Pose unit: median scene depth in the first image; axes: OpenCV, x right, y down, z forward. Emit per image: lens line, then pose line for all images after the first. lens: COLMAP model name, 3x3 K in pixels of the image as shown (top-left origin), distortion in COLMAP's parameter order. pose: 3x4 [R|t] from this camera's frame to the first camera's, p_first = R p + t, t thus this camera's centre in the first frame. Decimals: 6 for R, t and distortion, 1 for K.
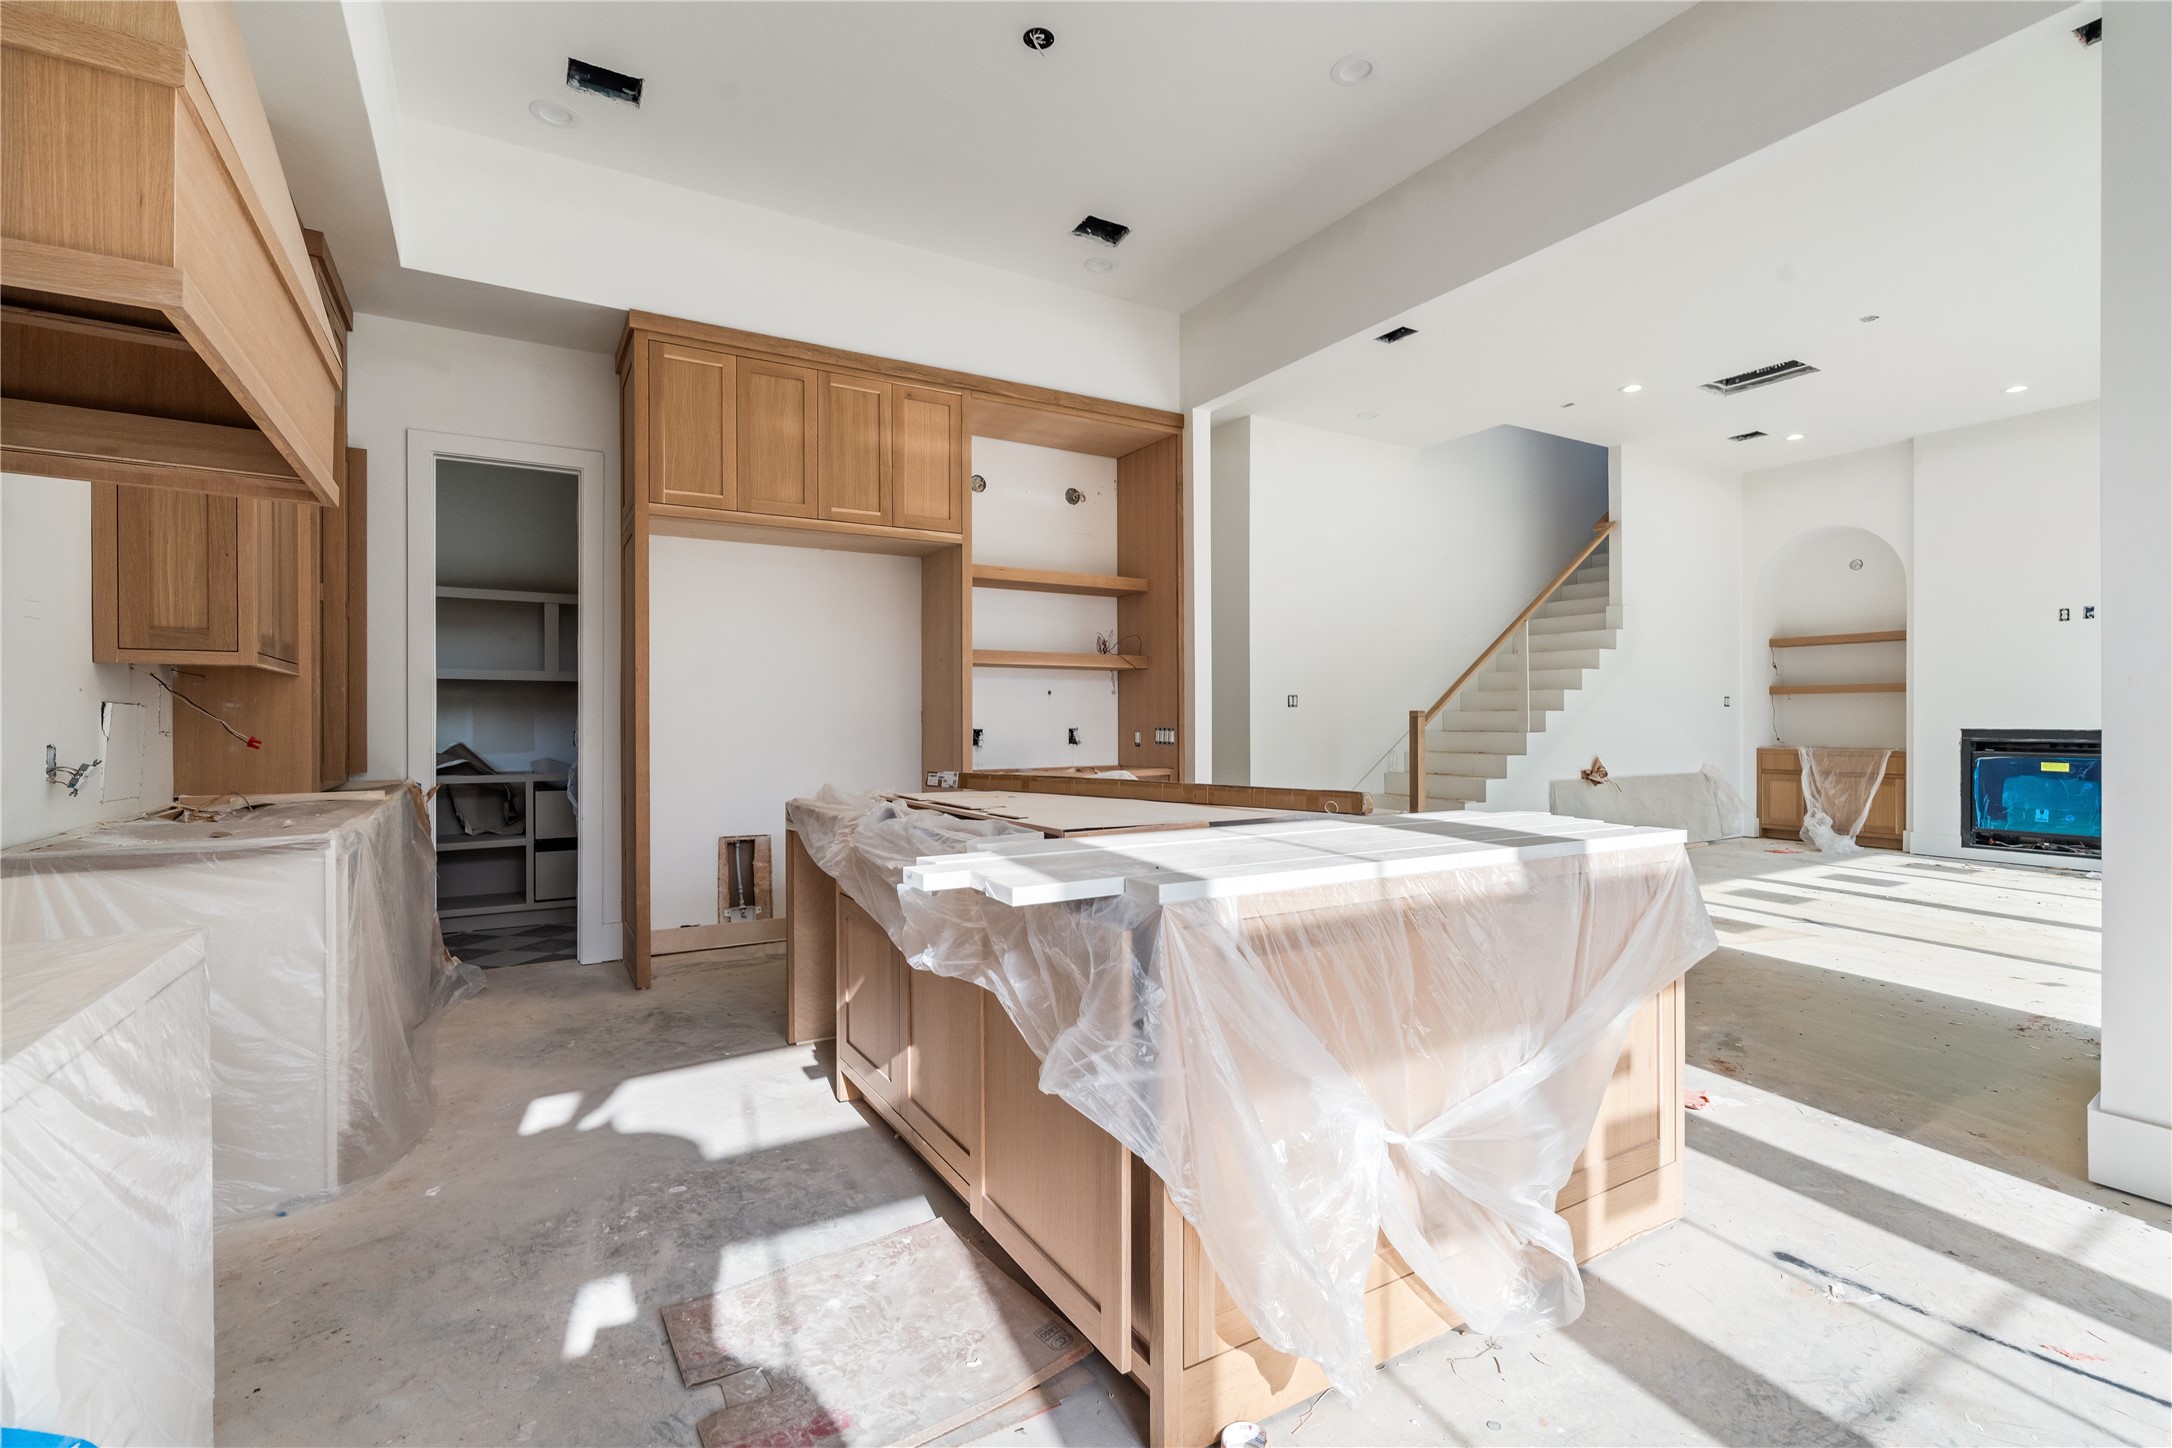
lens RADIAL K [[974.1, 0, 1097.0], [0, 974.1, 720.3], [0, 0, 1]] dist [-0.007971, 0.000241]
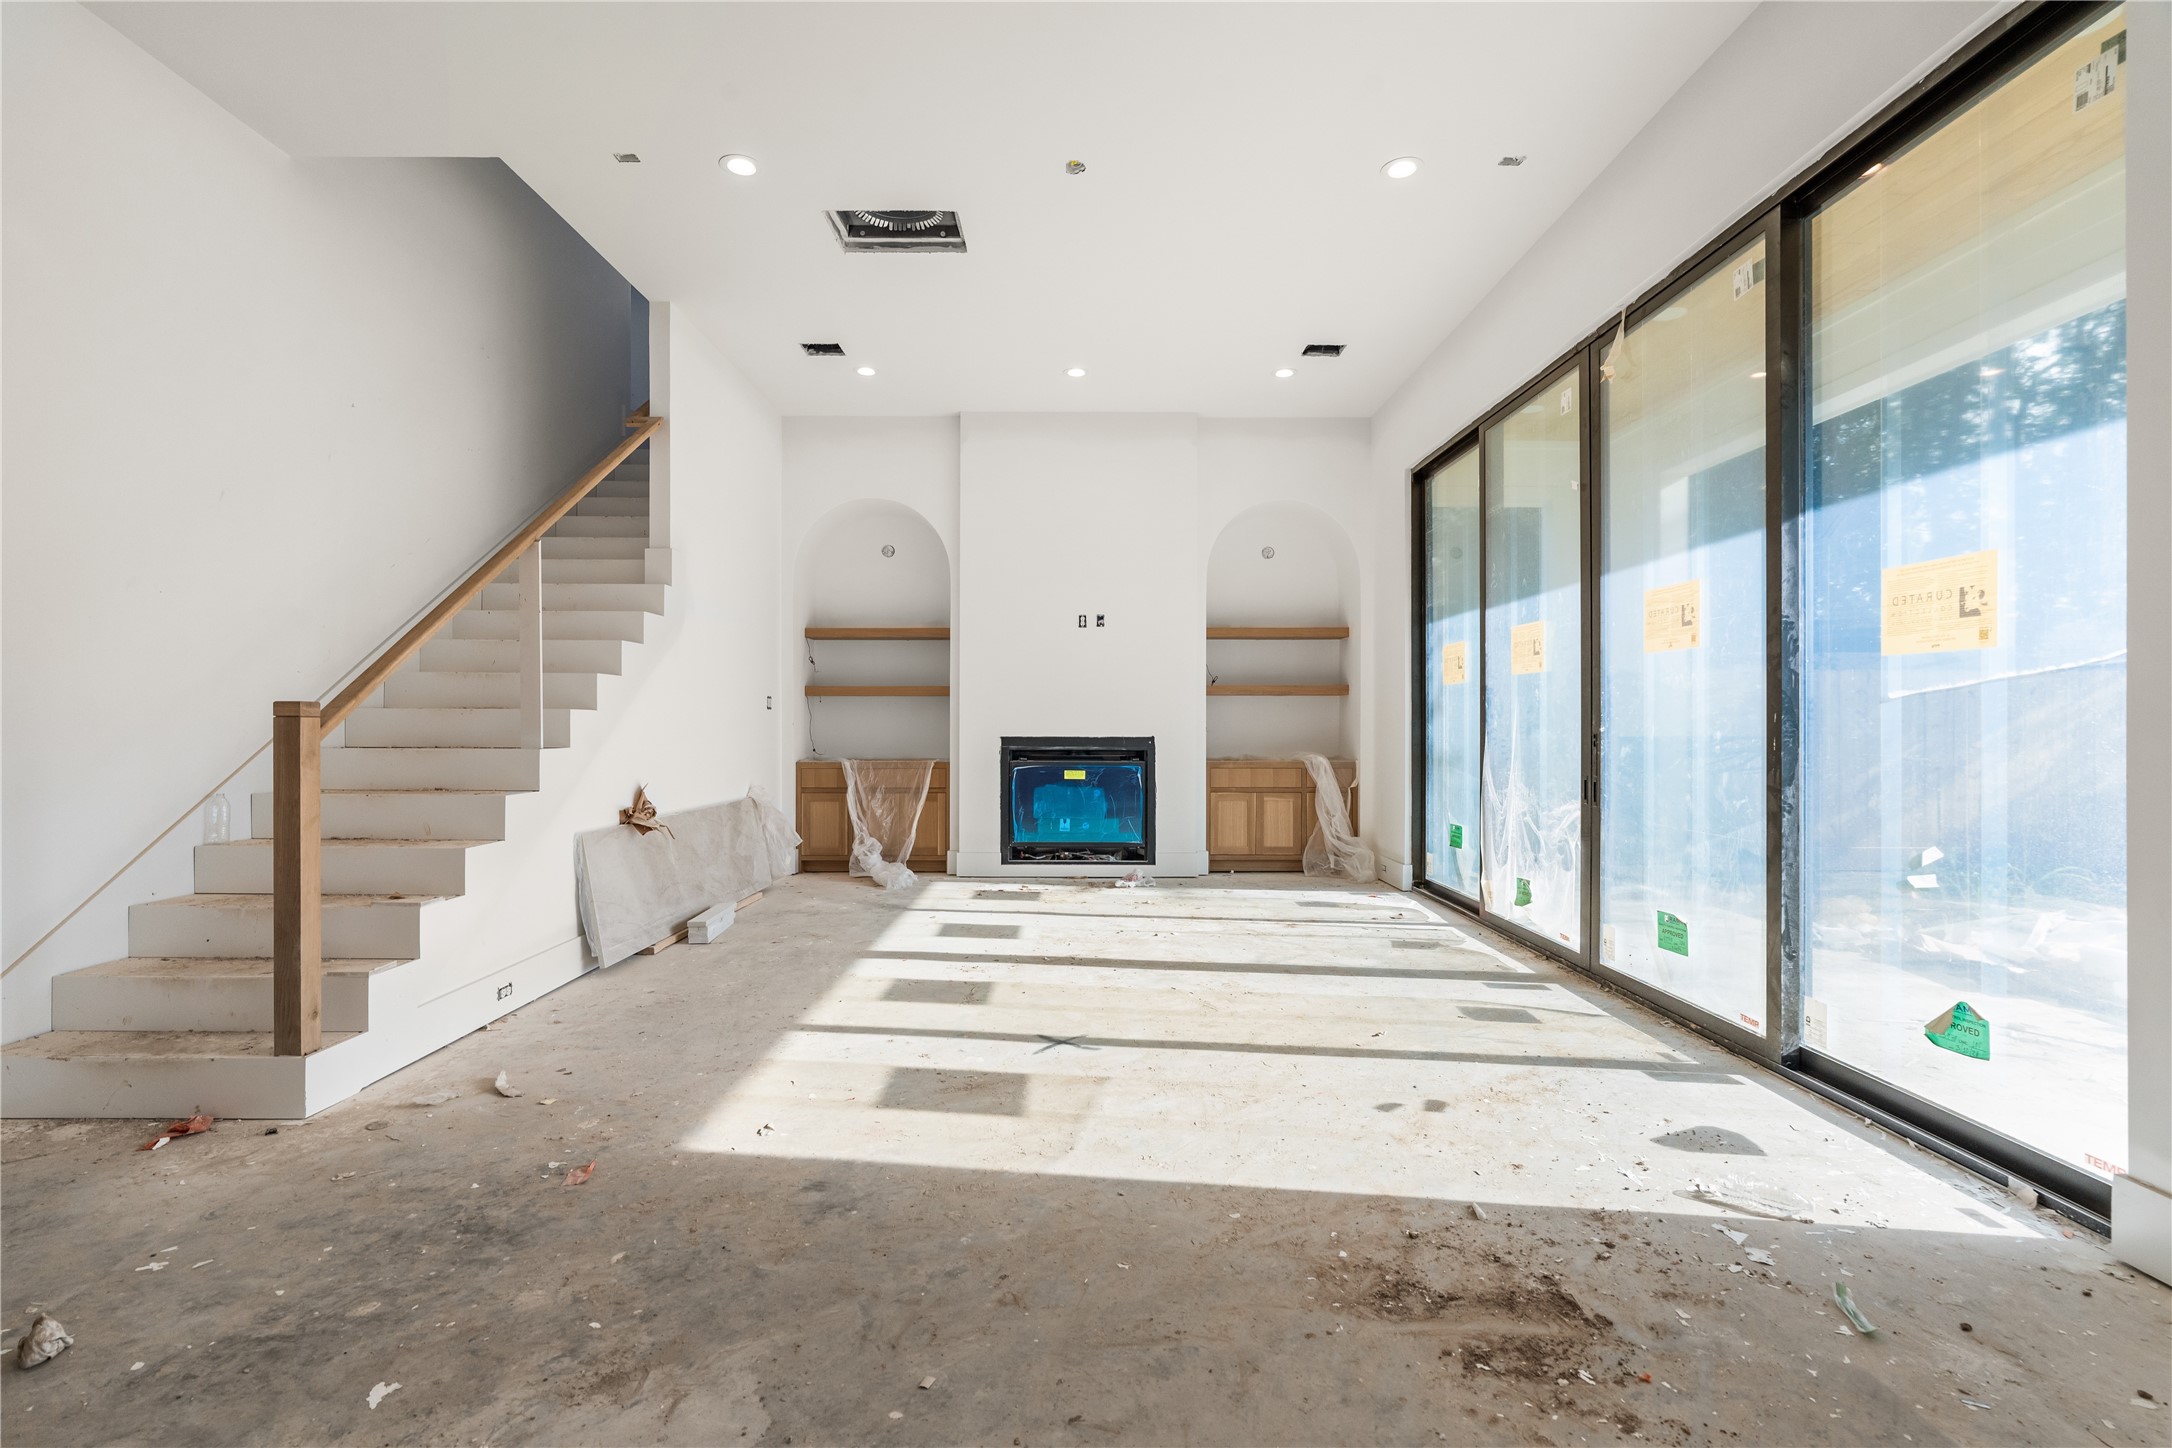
lens RADIAL K [[977.4, 0, 1086.0], [0, 977.4, 724.0], [0, 0, 1]] dist [-0.005544, -0.000281]
pose [[0.516478, 0.004307, 0.856290, 0.128636], [-0.001157, 0.999990, -0.004332, 0.000727], [-0.856300, 0.001247, 0.516477, 0.432987]]
